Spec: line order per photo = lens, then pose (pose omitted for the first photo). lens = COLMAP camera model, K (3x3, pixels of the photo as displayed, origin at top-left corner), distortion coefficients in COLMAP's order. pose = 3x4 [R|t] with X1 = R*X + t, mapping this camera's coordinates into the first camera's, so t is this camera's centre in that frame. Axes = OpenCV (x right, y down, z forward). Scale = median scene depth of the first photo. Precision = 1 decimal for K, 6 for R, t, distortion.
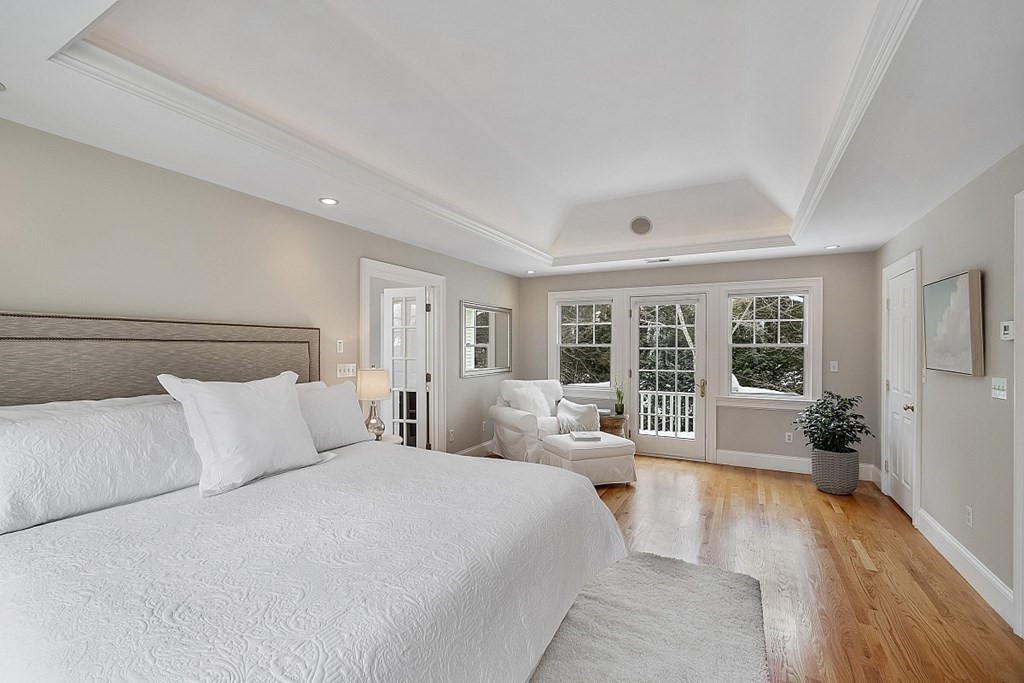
lens RADIAL K [[438.0, 0, 512.8], [0, 438.0, 344.7], [0, 0, 1]] dist [-0.000203, -0.000175]
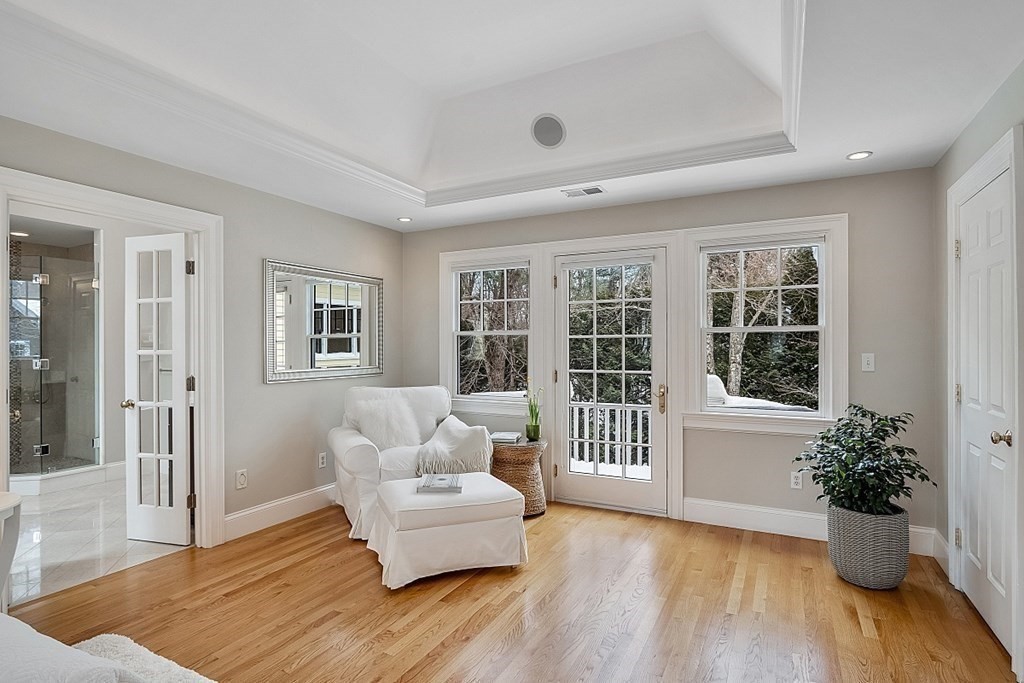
lens RADIAL K [[520.4, 0, 512.0], [0, 520.4, 341.5], [0, 0, 1]] dist [-0.000311, 0.001018]
pose [[0.999982, -0.004427, 0.003941, 0.242359], [0.004445, 0.999980, -0.004606, 0.022118], [-0.003921, 0.004623, 0.999982, 0.288232]]
